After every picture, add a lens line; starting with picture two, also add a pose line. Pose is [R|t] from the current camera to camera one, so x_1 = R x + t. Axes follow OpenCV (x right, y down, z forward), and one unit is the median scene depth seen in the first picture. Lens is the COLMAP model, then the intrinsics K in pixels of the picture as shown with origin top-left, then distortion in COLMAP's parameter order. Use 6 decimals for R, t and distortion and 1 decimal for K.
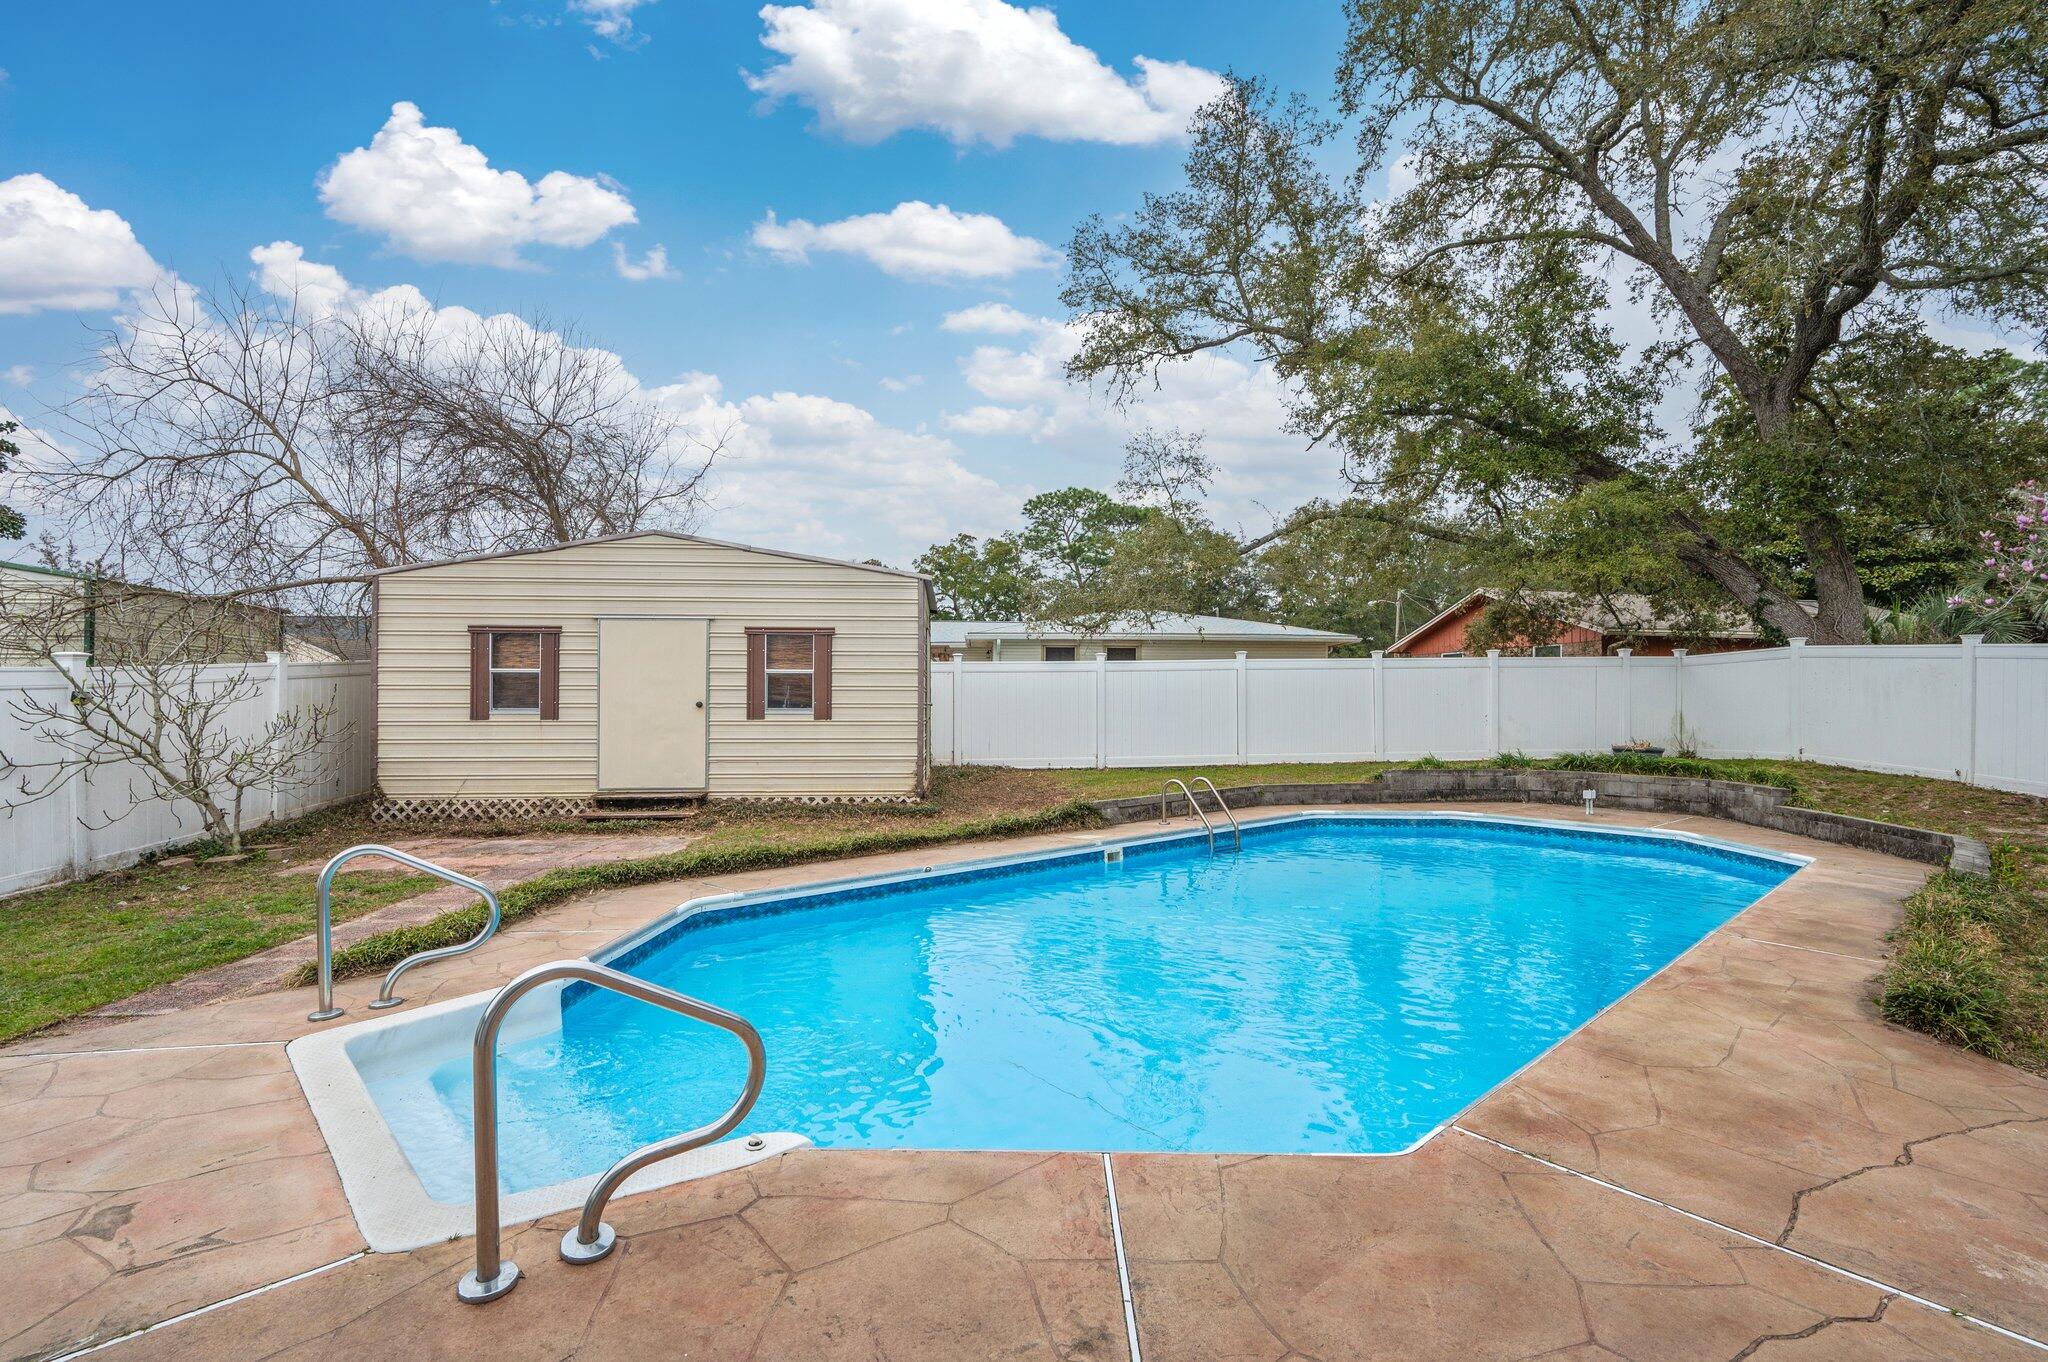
lens RADIAL K [[929.2, 0, 1027.8], [0, 929.2, 709.0], [0, 0, 1]] dist [-0.000684, 0.000297]
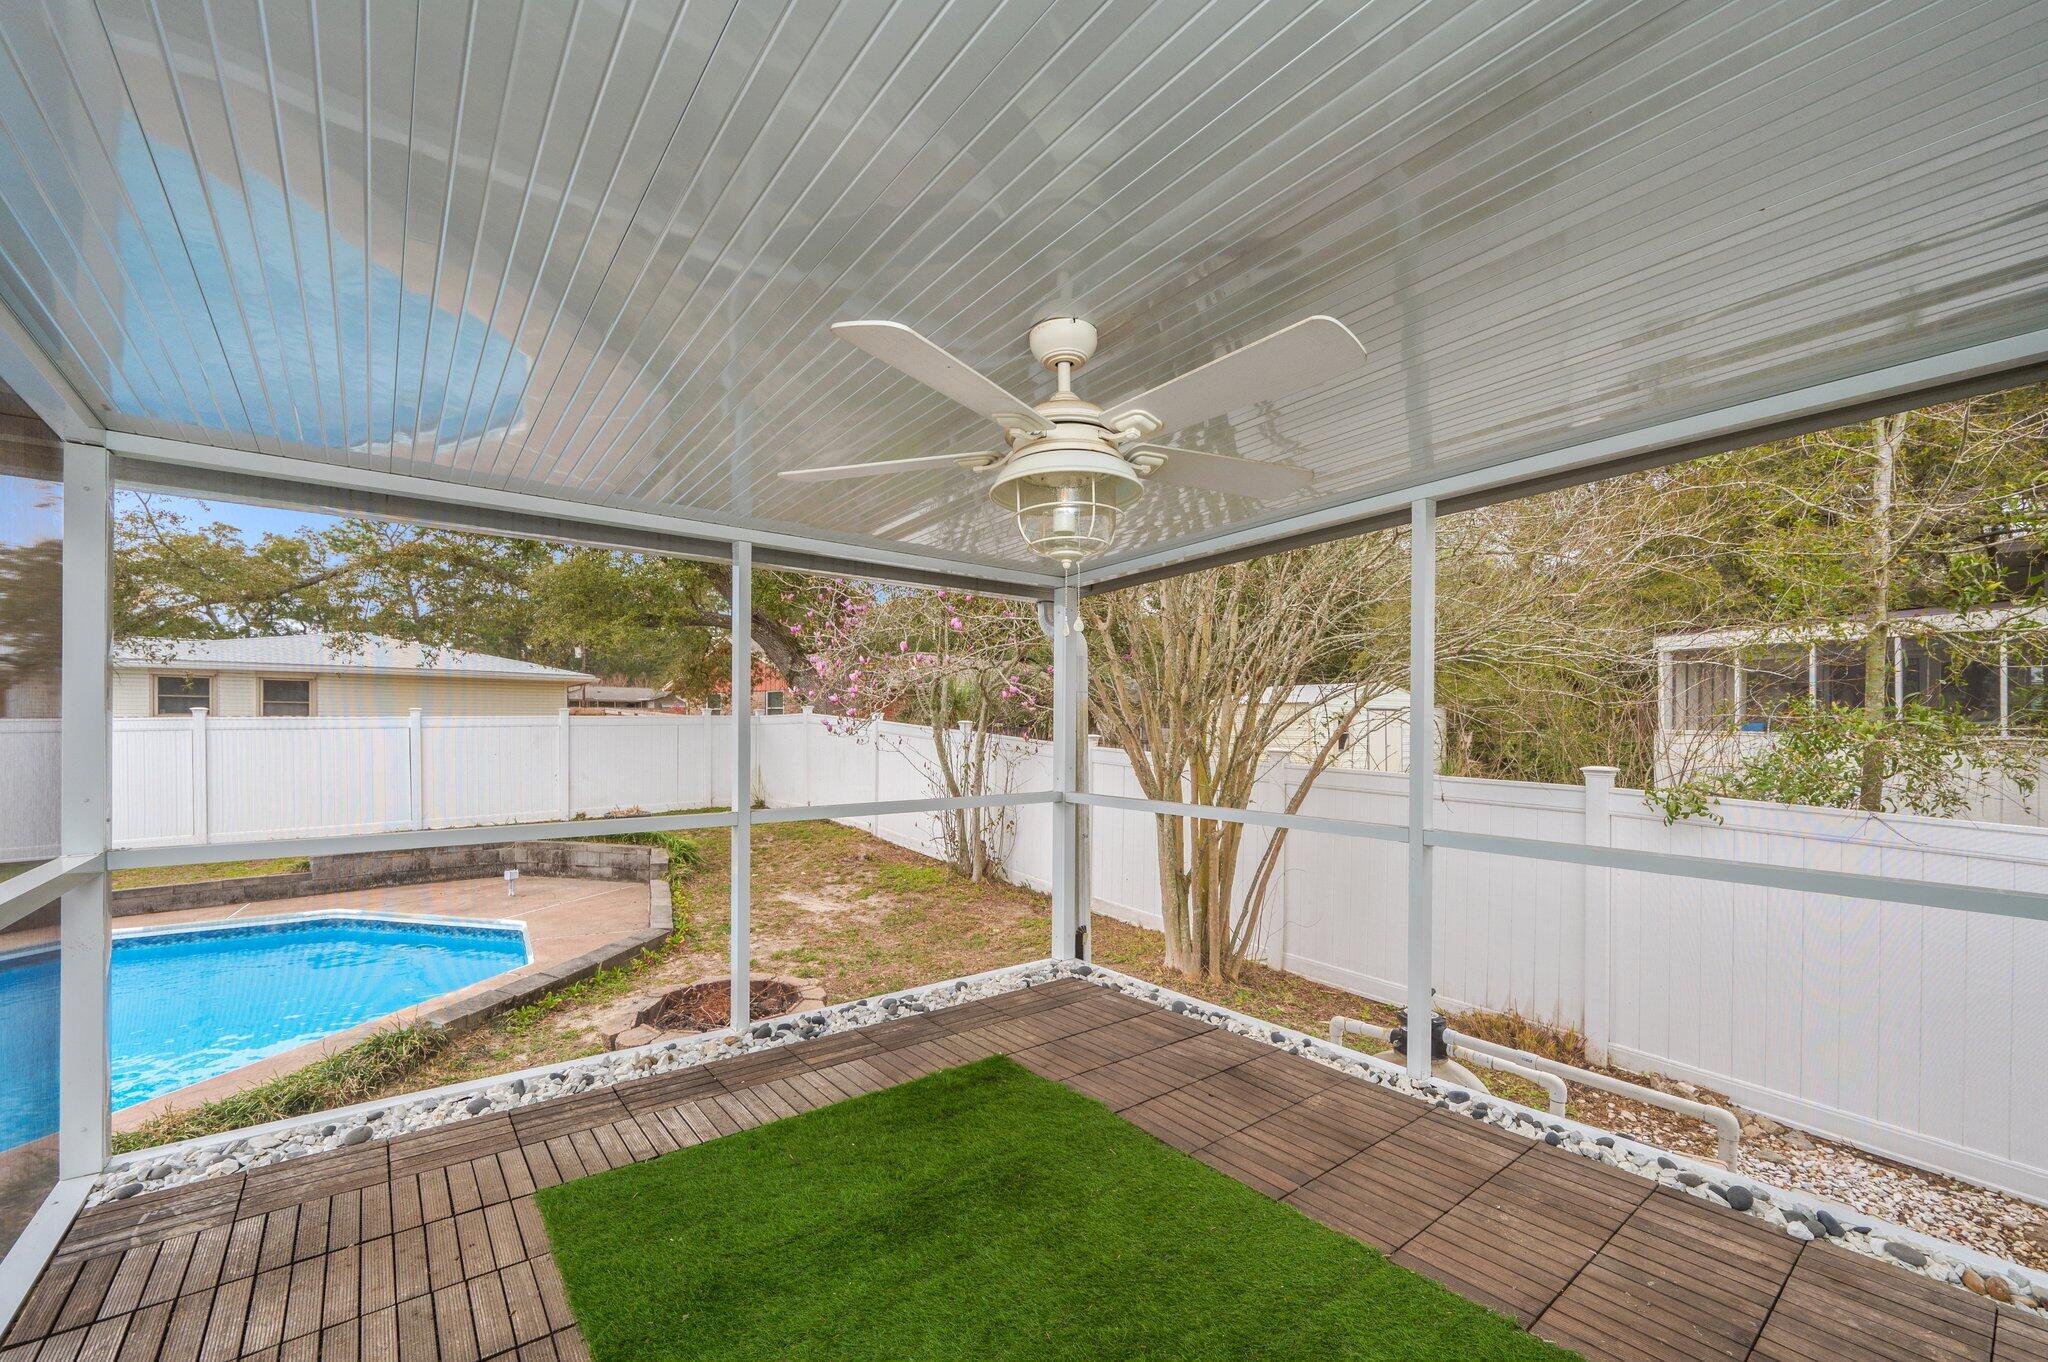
lens RADIAL K [[814.7, 0, 1040.2], [0, 814.7, 731.1], [0, 0, 1]] dist [-0.000004, -0.000585]
pose [[0.807615, -0.000260, 0.589710, 0.599571], [-0.002760, 0.999987, 0.004221, -0.069387], [-0.589703, -0.005037, 0.807604, -0.013950]]
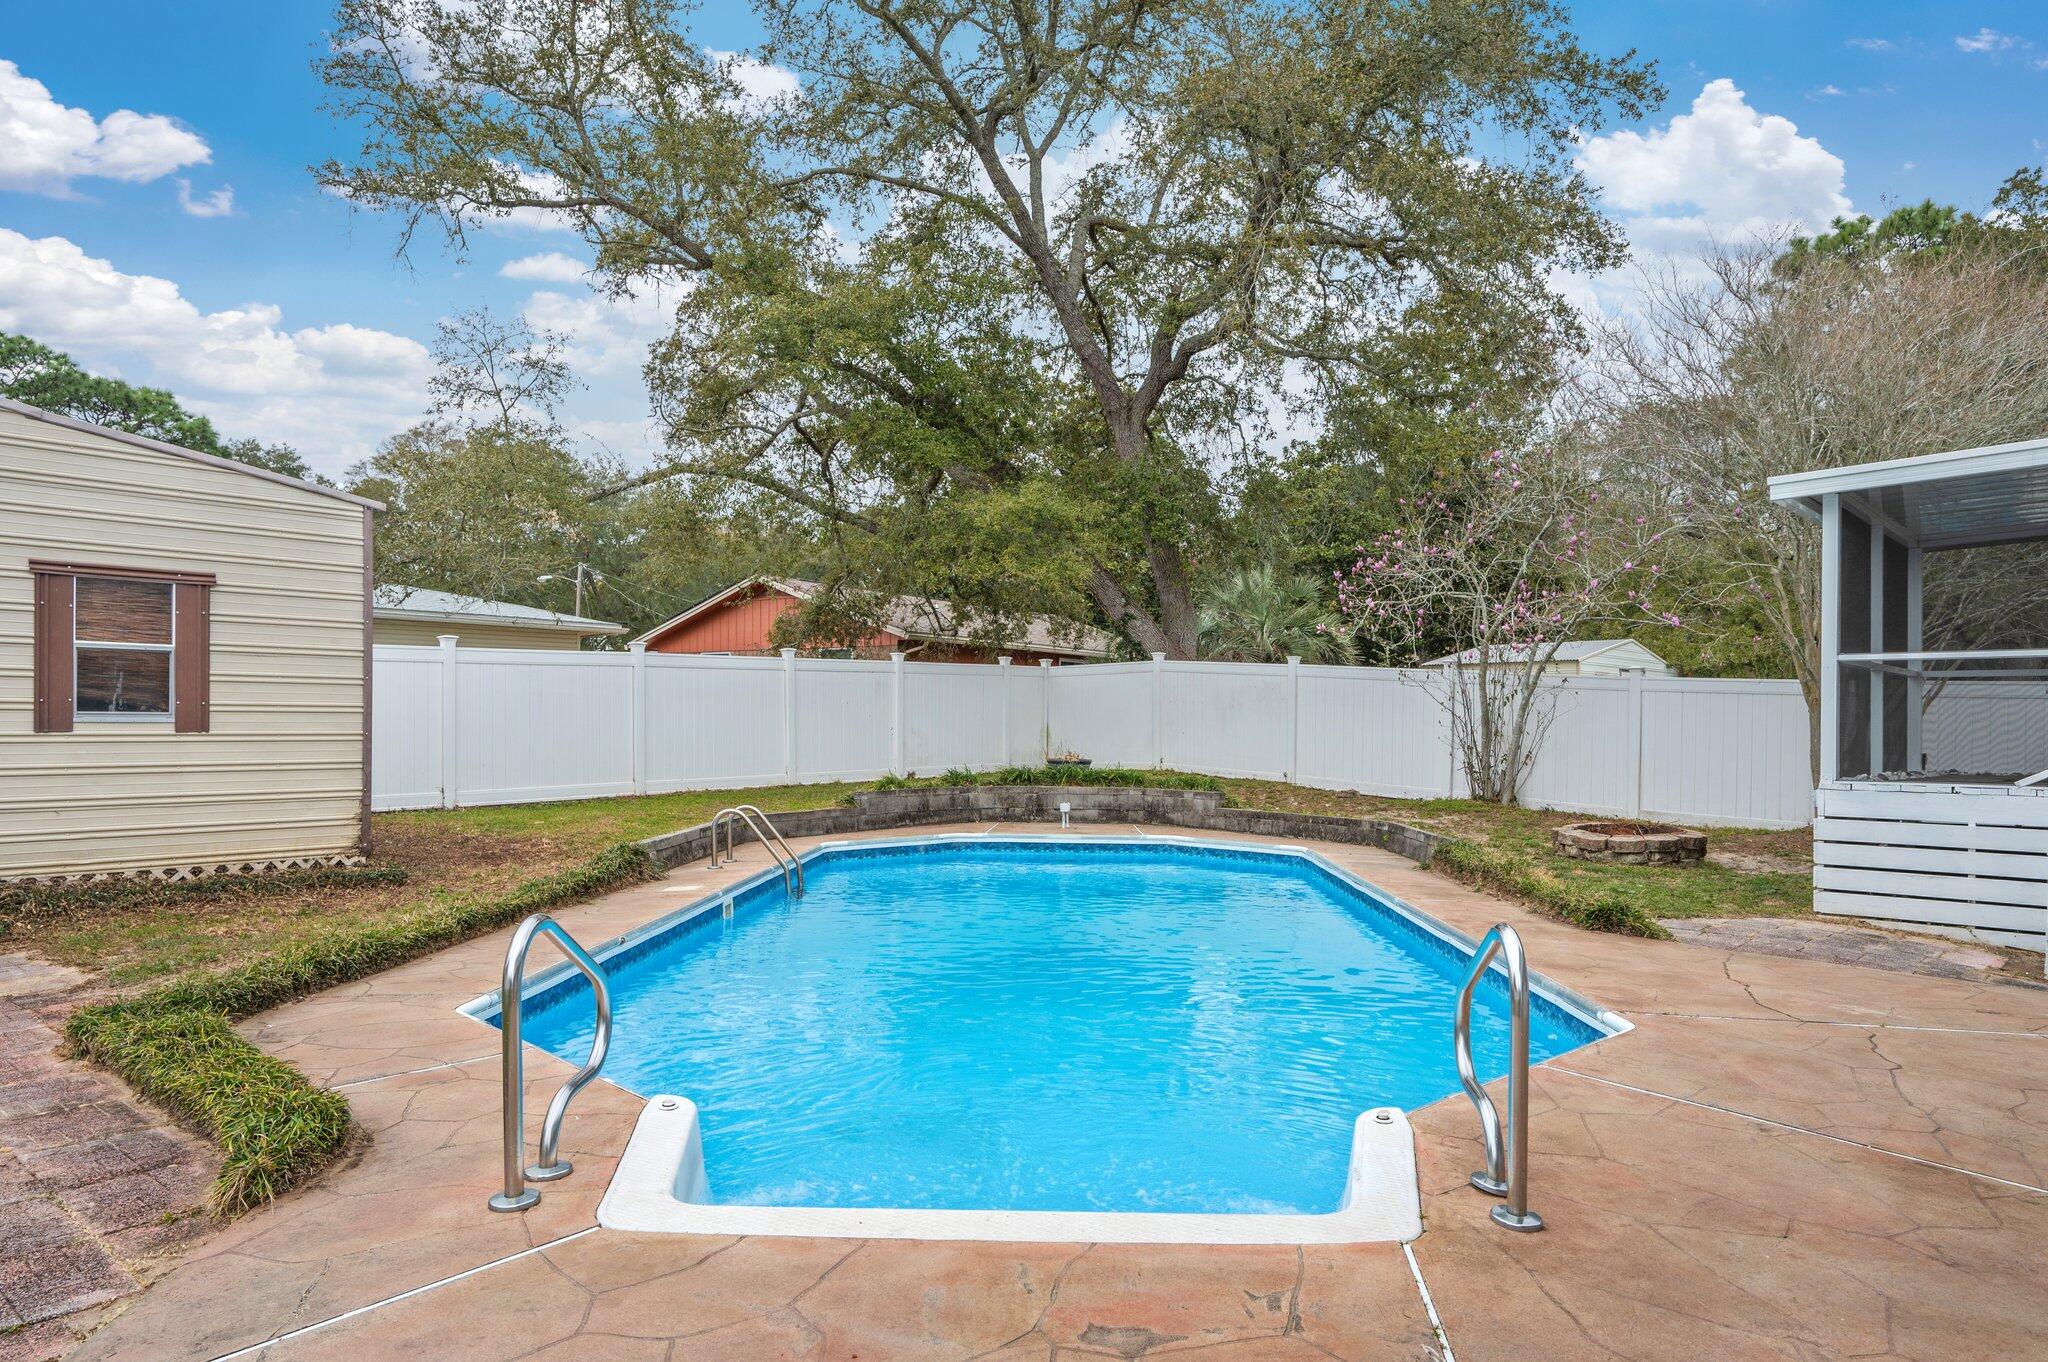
lens RADIAL K [[1305.7, 0, 1021.1], [0, 1305.7, 722.8], [0, 0, 1]] dist [0.000277, 0.001601]
pose [[0.719685, 0.001086, 0.694299, -0.405144], [0.000845, 0.999997, -0.002440, 0.007912], [-0.694300, 0.002342, 0.719682, 0.059303]]
